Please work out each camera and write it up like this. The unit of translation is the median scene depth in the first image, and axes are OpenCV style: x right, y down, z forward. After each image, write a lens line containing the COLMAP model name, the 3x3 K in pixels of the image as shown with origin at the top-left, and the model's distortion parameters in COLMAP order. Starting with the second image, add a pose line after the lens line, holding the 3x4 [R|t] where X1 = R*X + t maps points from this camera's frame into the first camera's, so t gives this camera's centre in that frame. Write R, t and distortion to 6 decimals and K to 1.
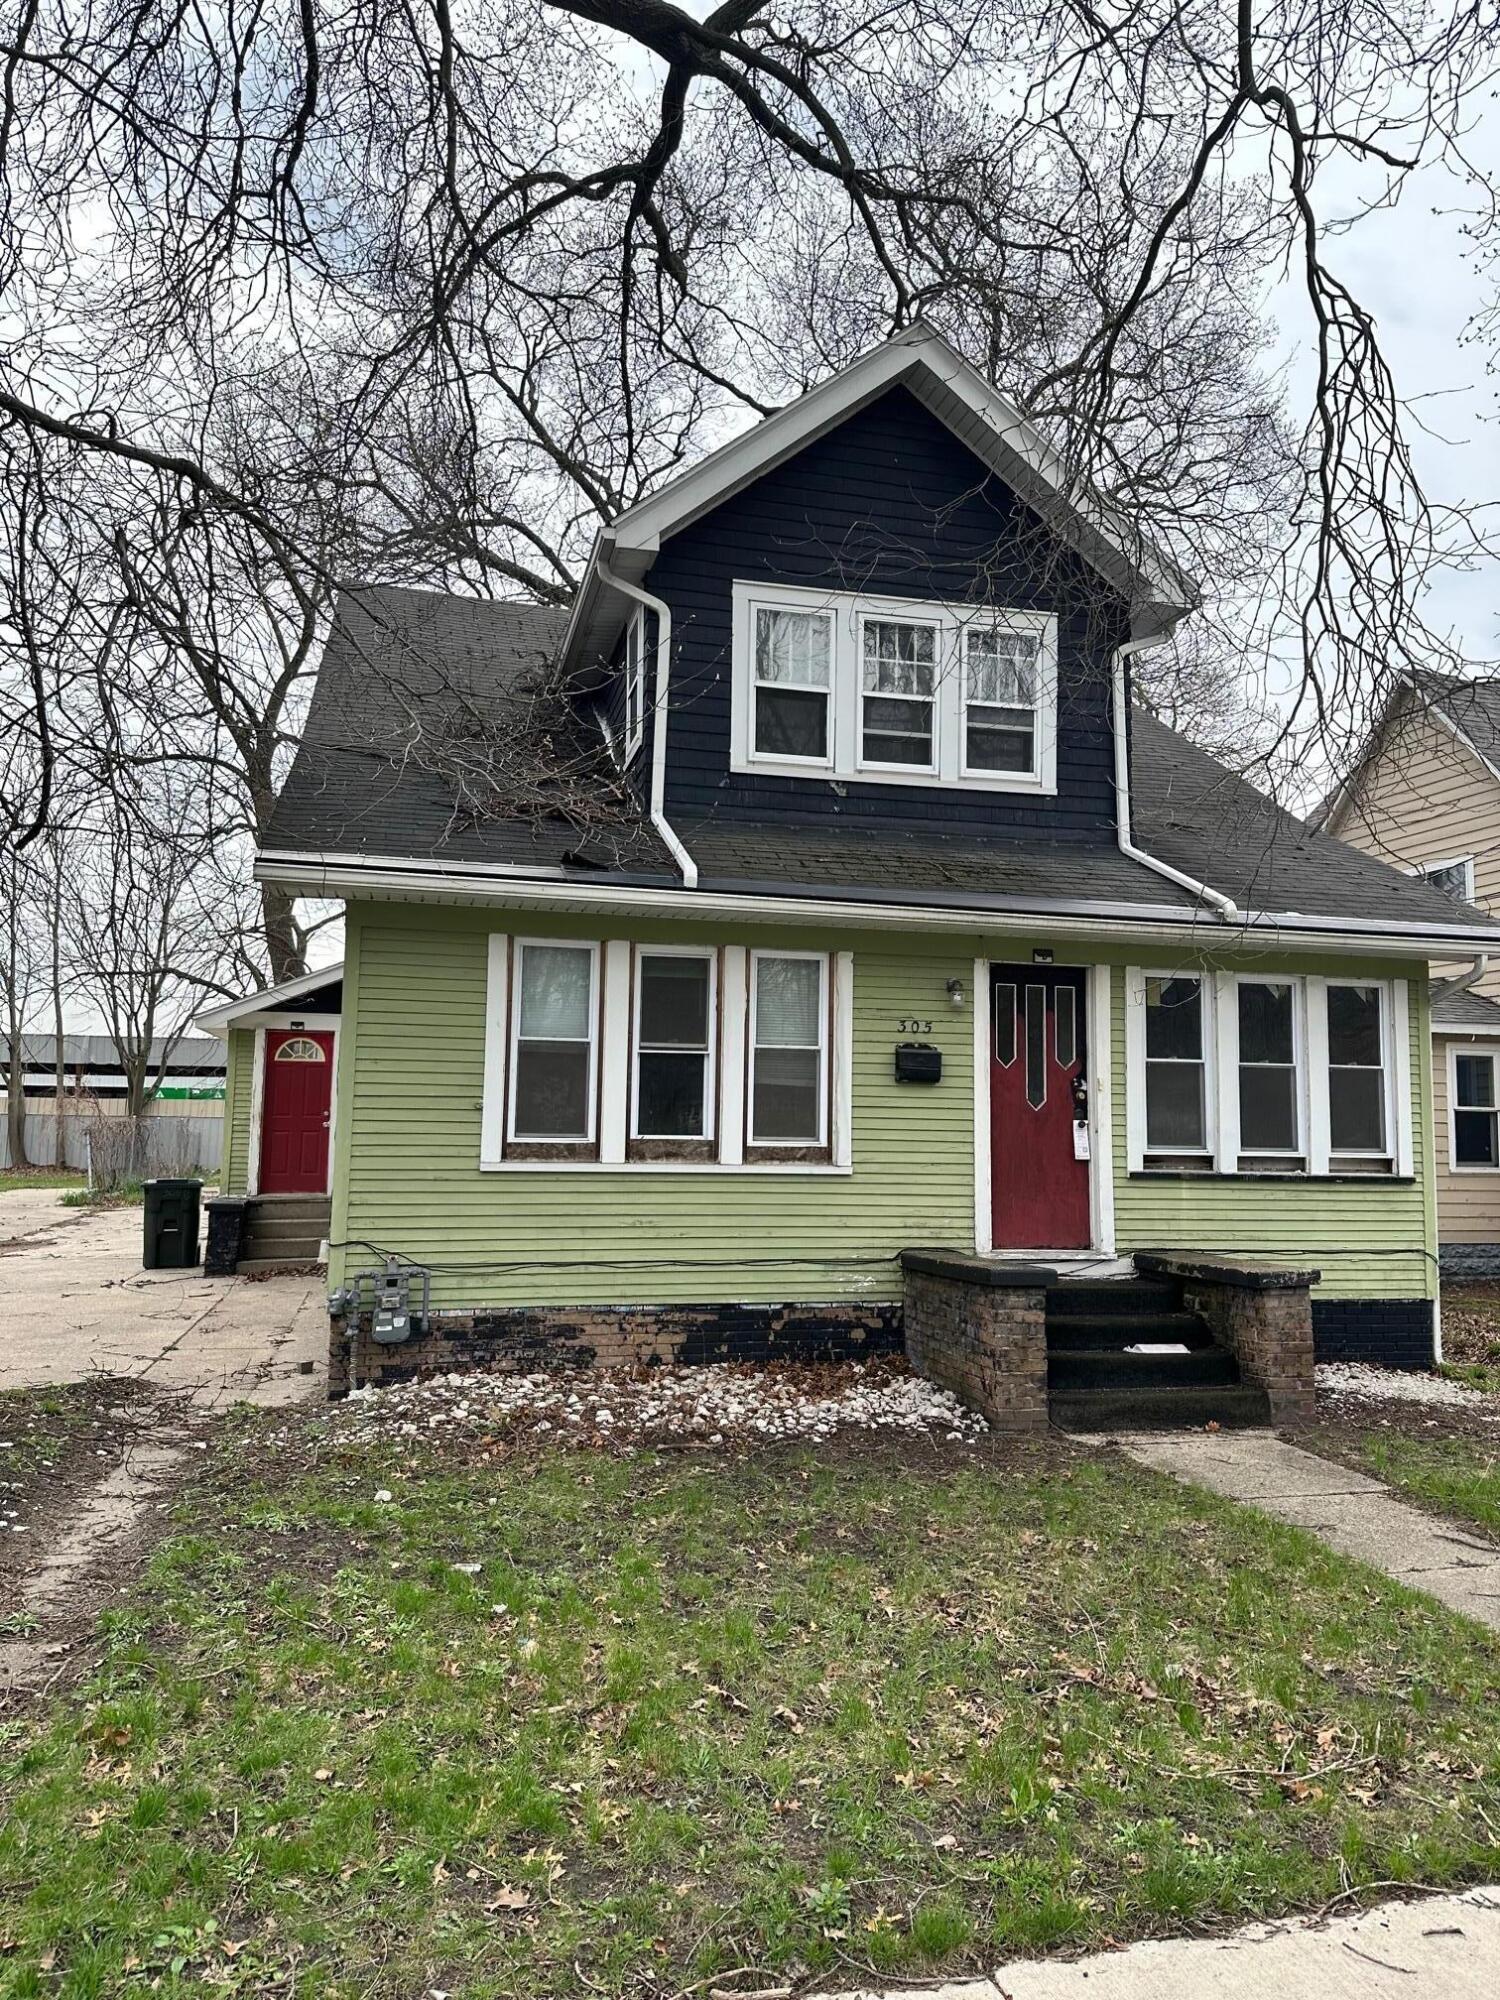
lens RADIAL K [[1396.3, 0, 757.0], [0, 1396.3, 975.9], [0, 0, 1]] dist [0.064599, -0.061615]
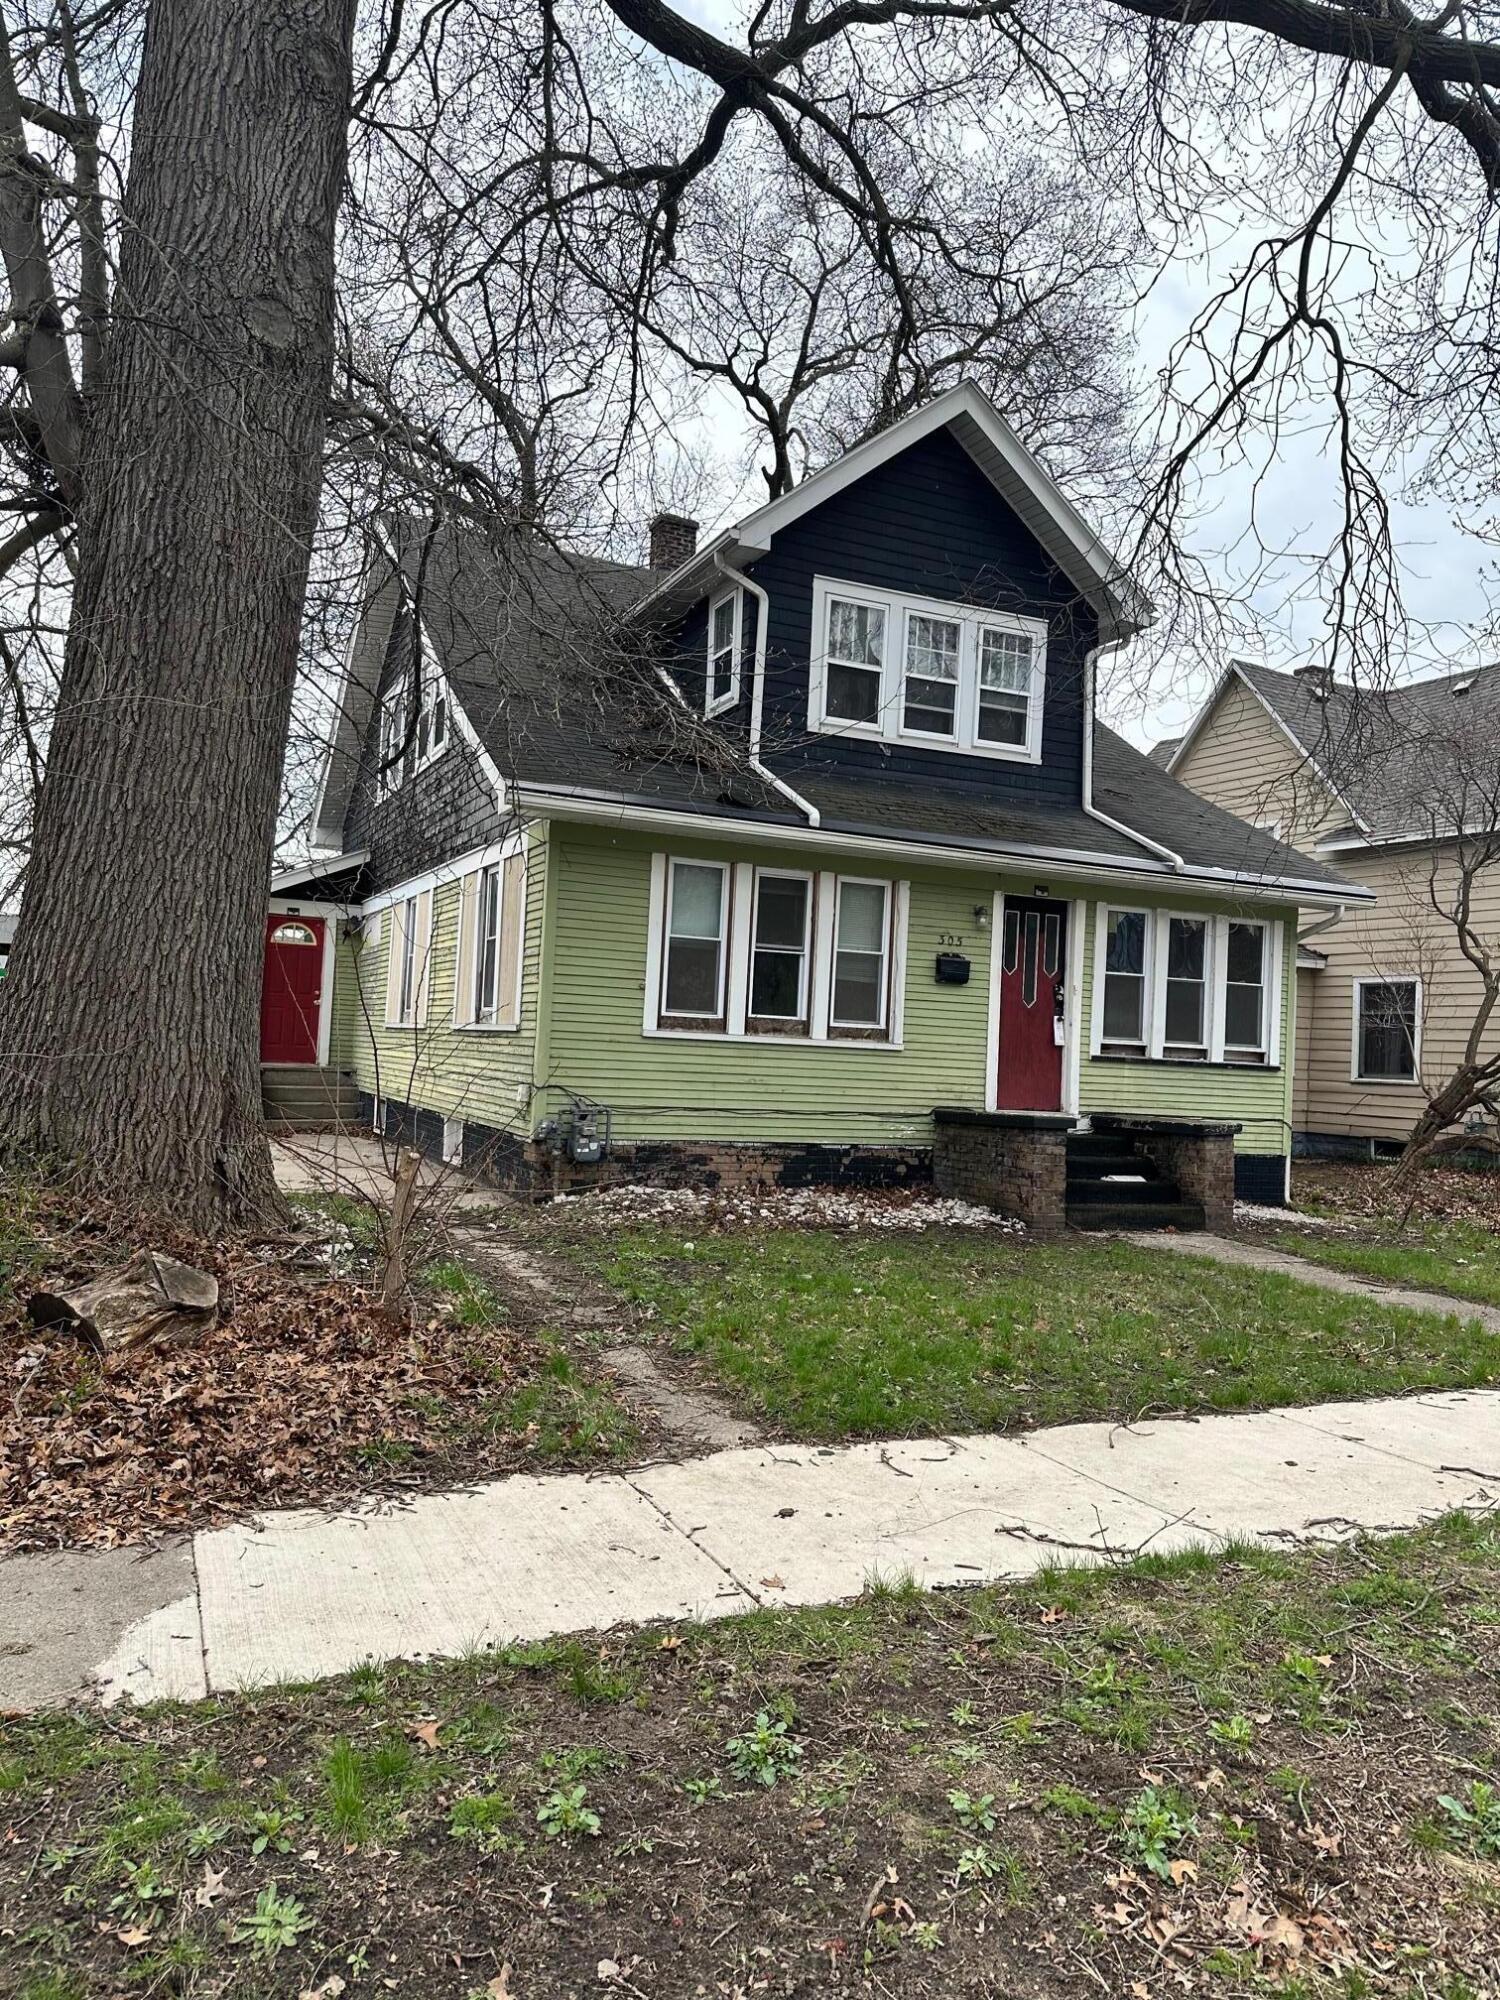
lens RADIAL K [[1396.3, 0, 756.5], [0, 1396.3, 970.5], [0, 0, 1]] dist [0.064599, -0.061615]
pose [[0.983048, 0.042182, 0.178430, -0.290325], [-0.053196, 0.996933, 0.057401, -0.000996], [-0.175462, -0.065920, 0.982277, -0.251992]]
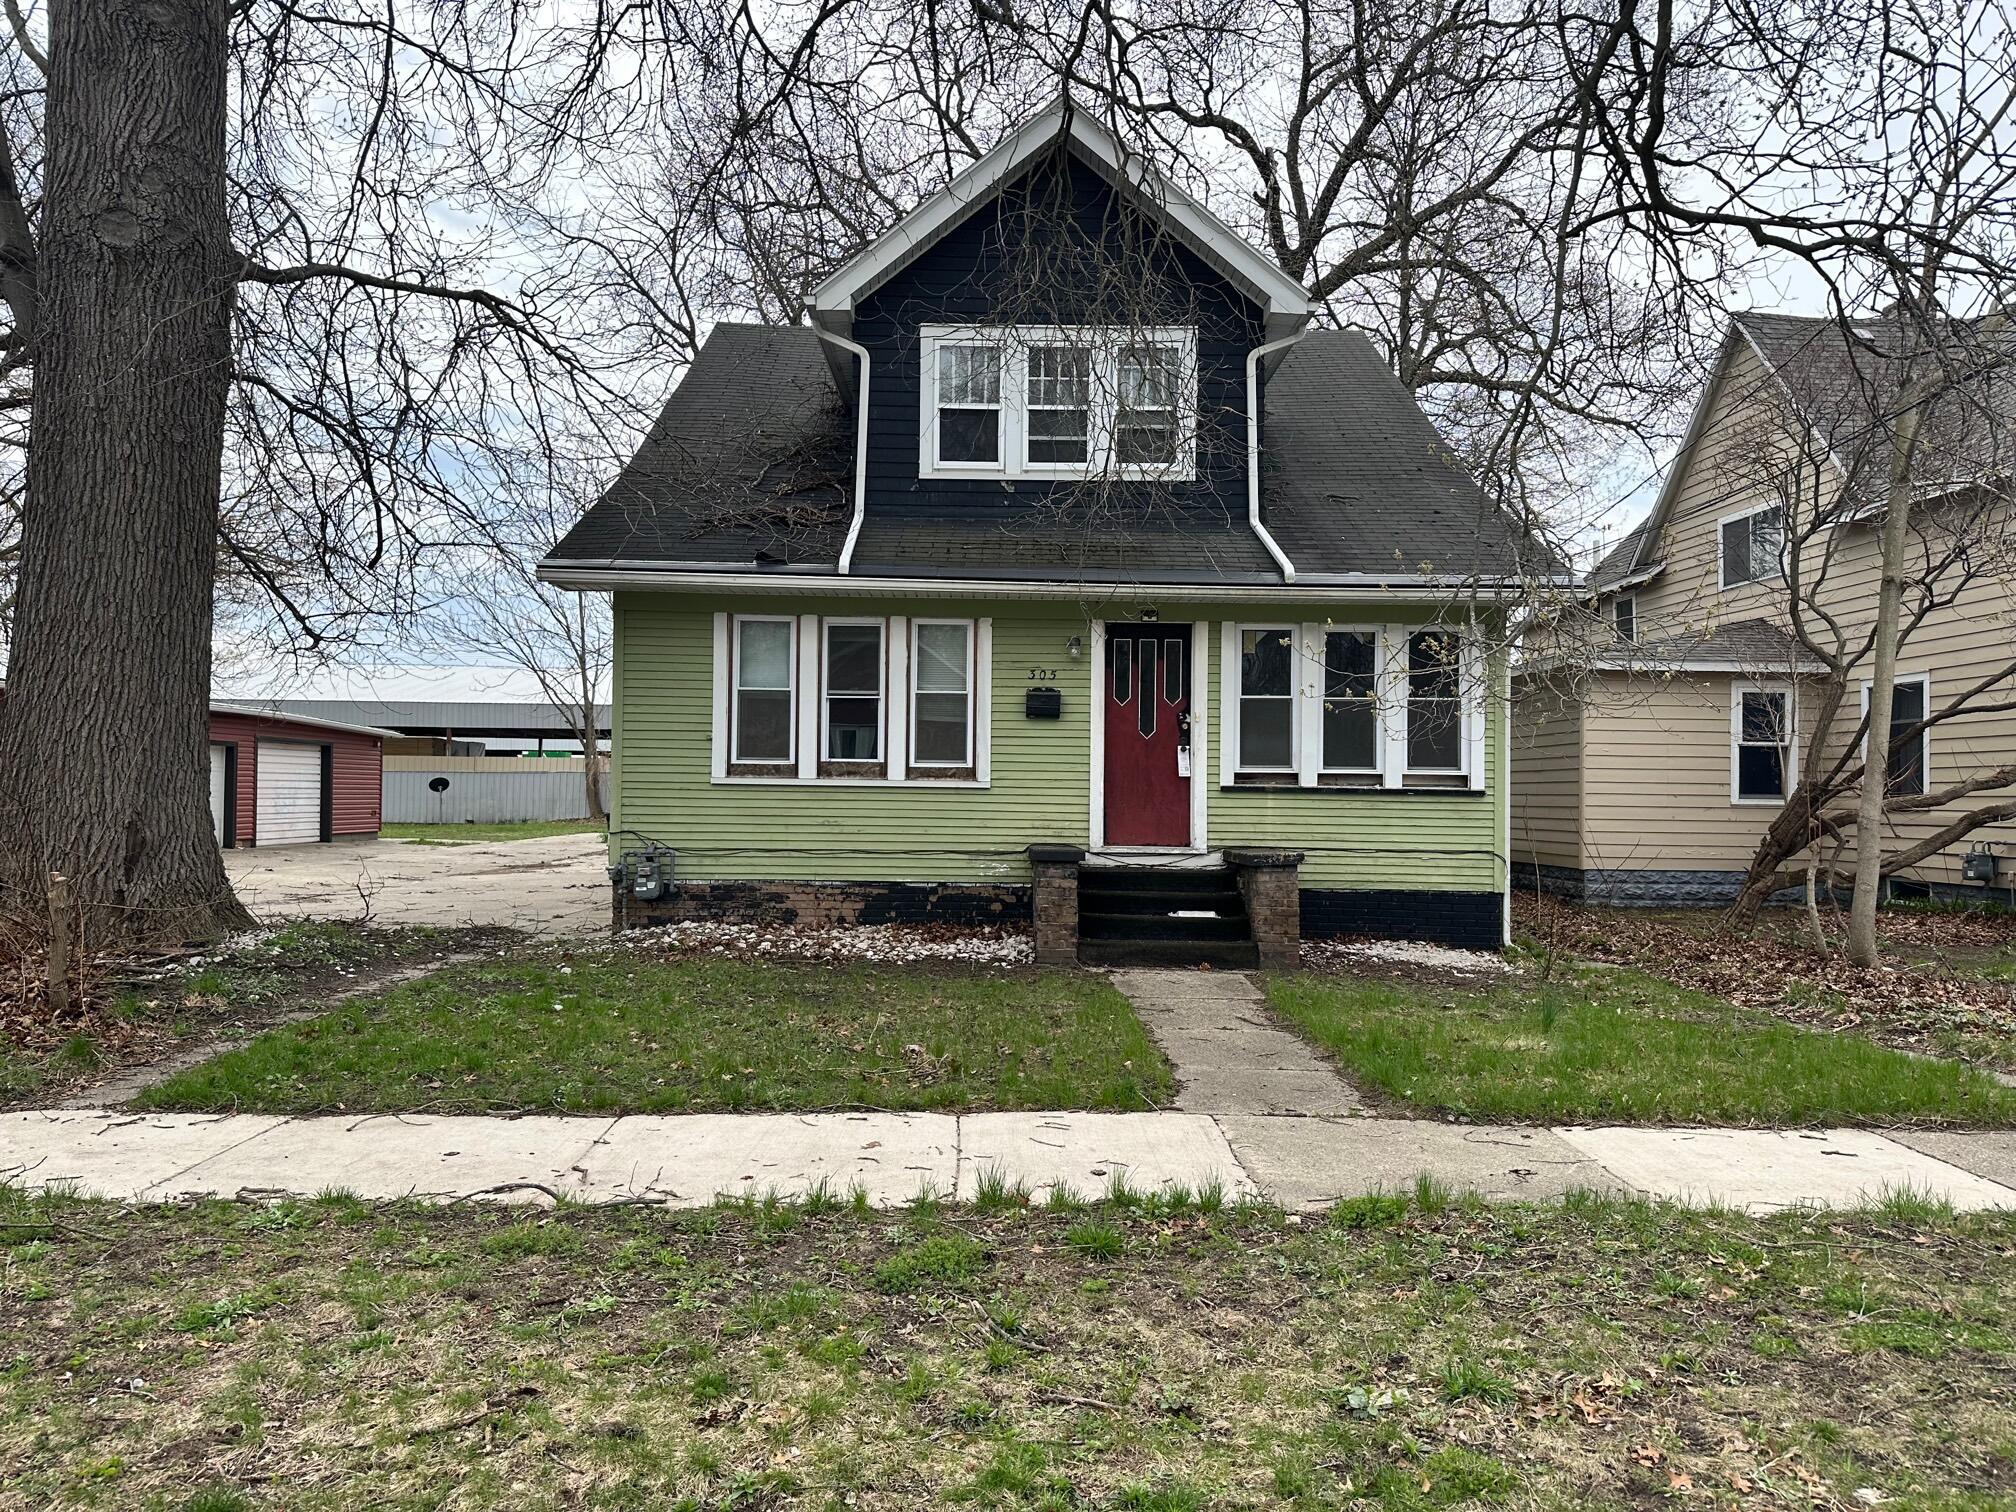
lens RADIAL K [[1407.5, 0, 1000.7], [0, 1407.5, 755.2], [0, 0, 1]] dist [0.064599, -0.061615]
pose [[0.970399, -0.010239, -0.241292, 0.377021], [0.029459, 0.996659, 0.076182, 0.010280], [0.239705, -0.081035, 0.967458, -0.262871]]
